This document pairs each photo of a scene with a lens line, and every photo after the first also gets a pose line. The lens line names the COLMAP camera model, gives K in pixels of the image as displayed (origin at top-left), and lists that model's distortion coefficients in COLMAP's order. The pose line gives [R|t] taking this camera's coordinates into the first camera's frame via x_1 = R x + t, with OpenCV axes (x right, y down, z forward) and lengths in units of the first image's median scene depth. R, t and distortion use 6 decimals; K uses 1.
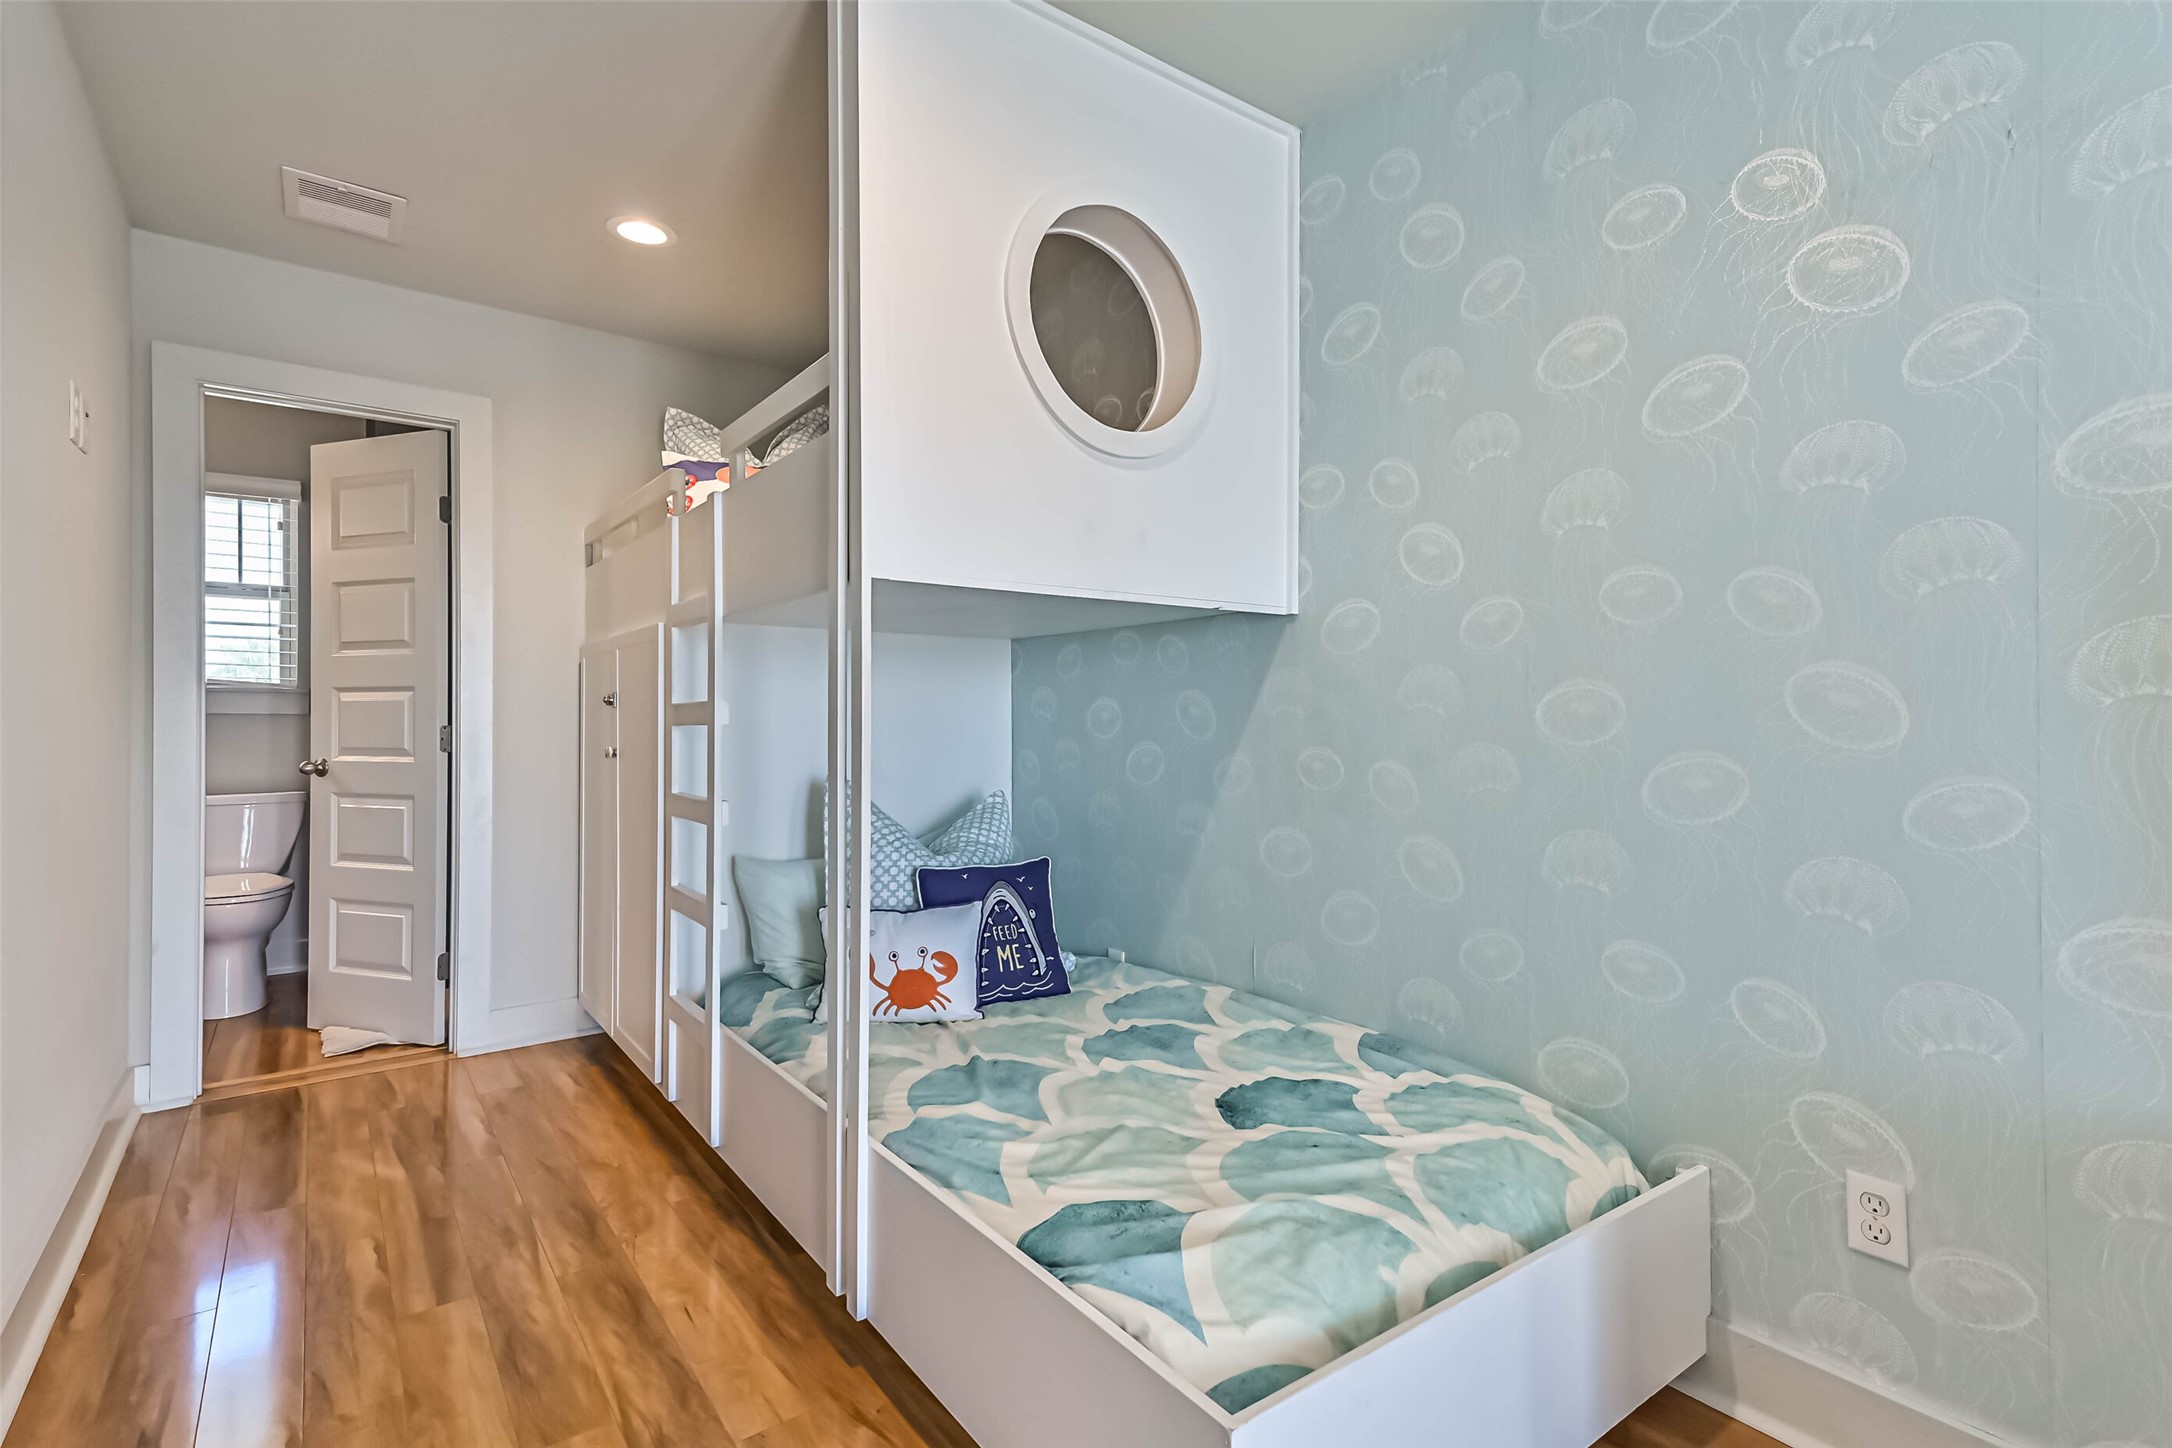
lens RADIAL K [[1037.8, 0, 1086.0], [0, 1037.8, 724.0], [0, 0, 1]] dist [0.081848, -0.000021]
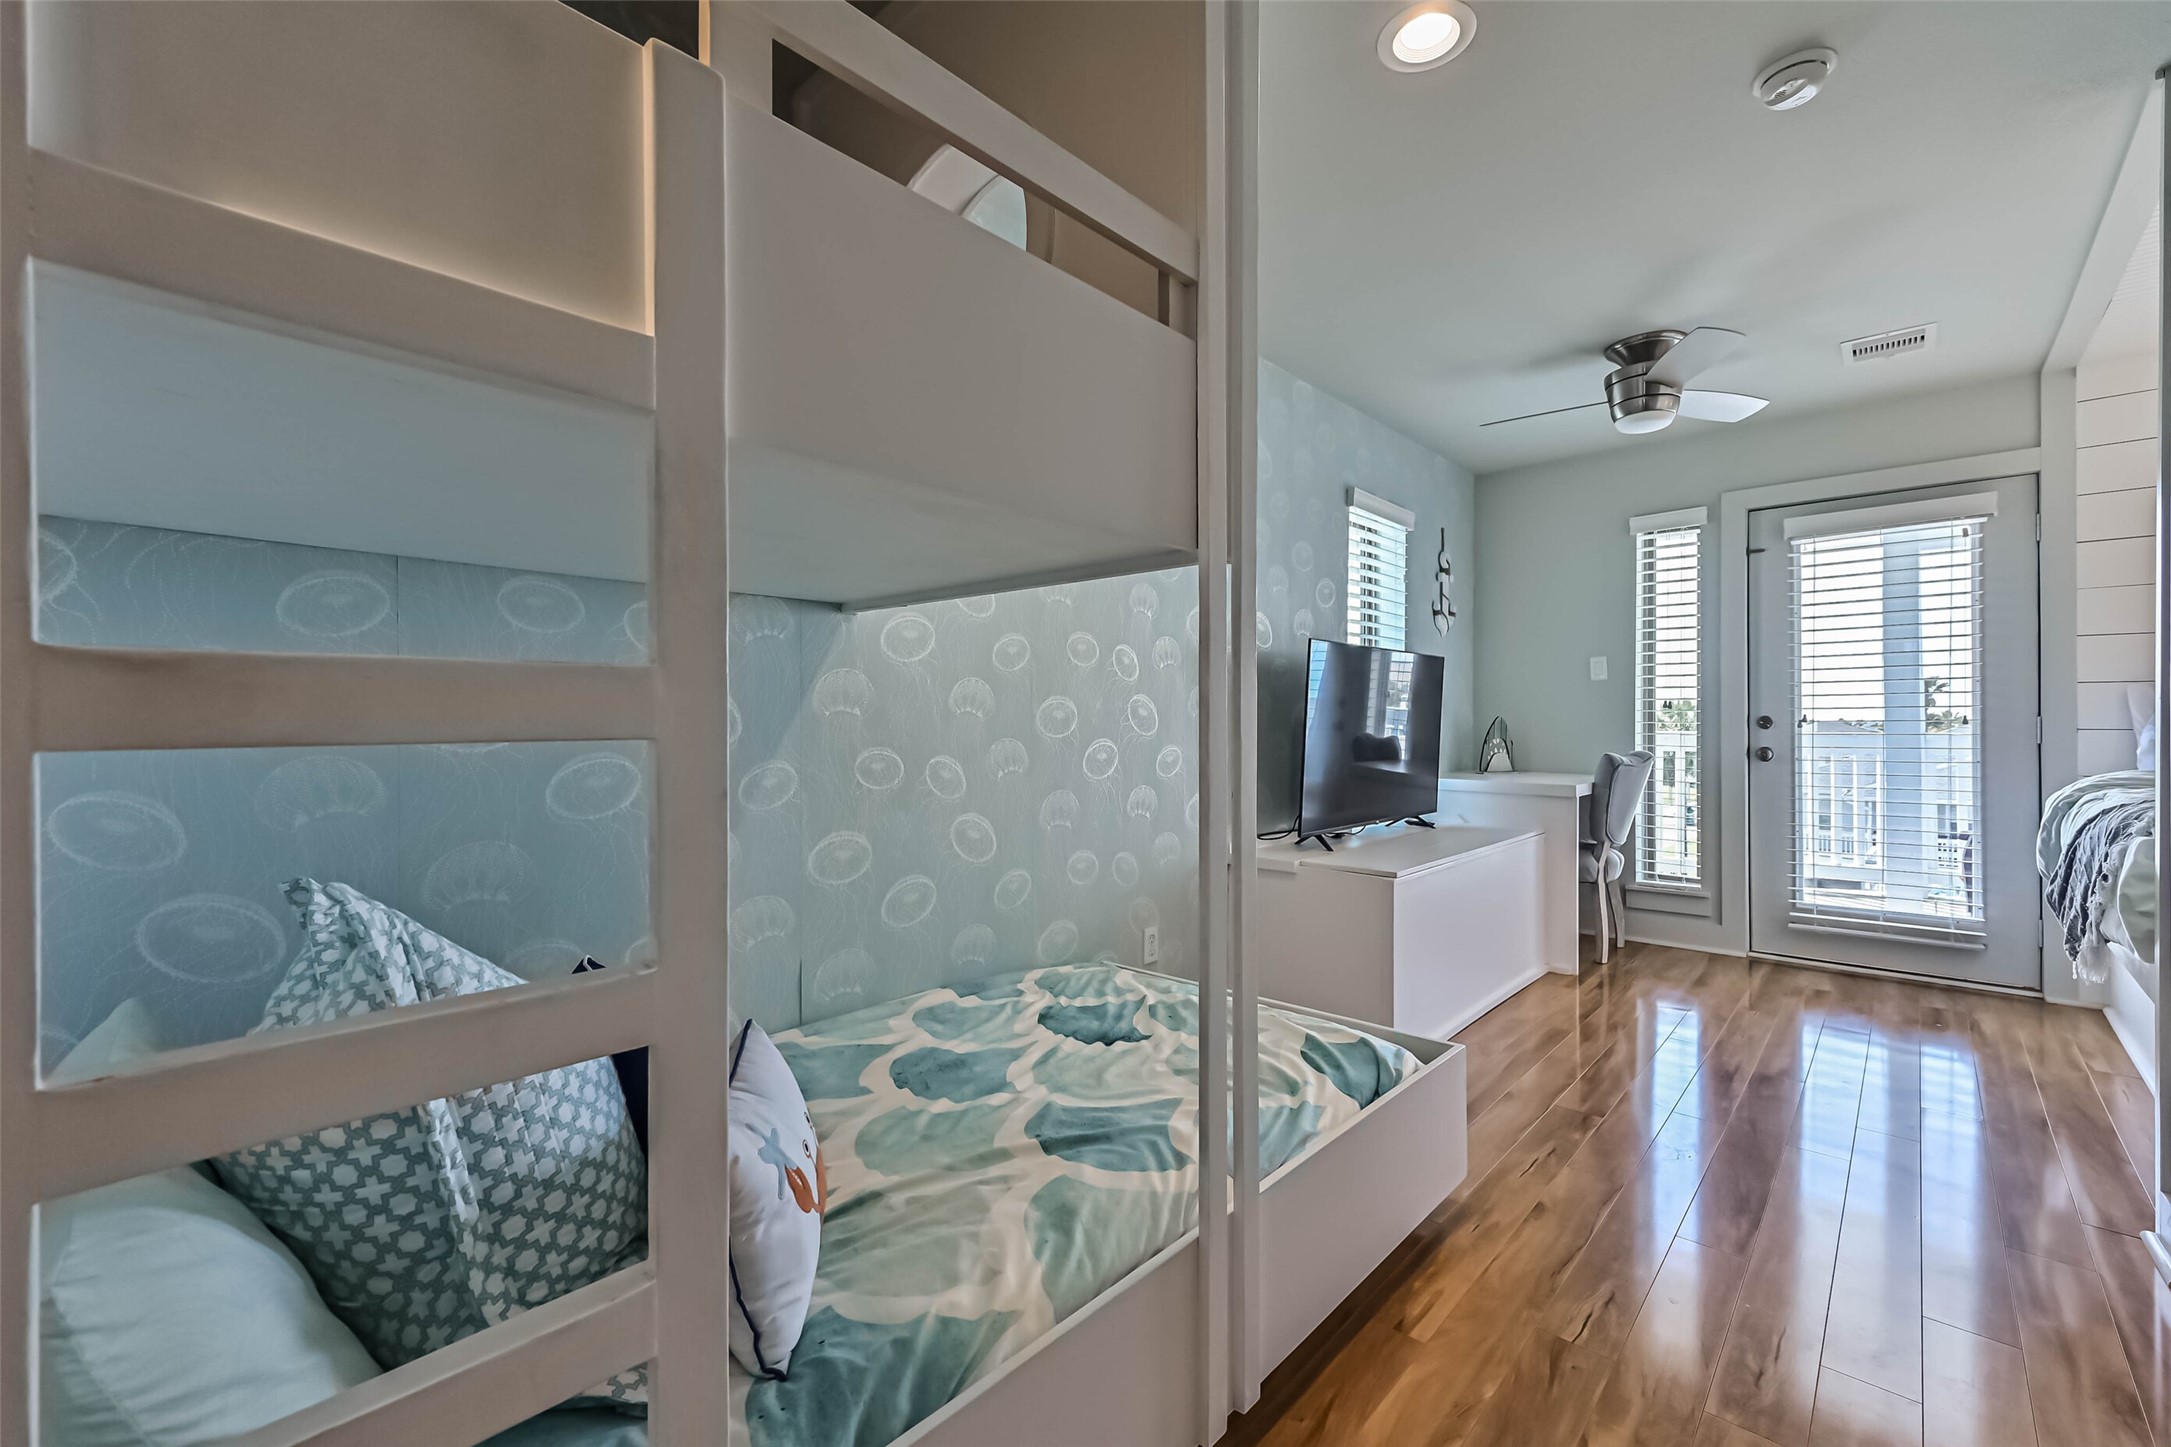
lens RADIAL K [[912.2, 0, 1085.5], [0, 912.2, 723.5], [0, 0, 1]] dist [0.000502, 0.000020]
pose [[-0.199299, 0.003459, 0.979933, -0.798031], [0.008510, 0.999962, -0.001798, 0.001544], [-0.979902, 0.007981, -0.199321, 1.107498]]
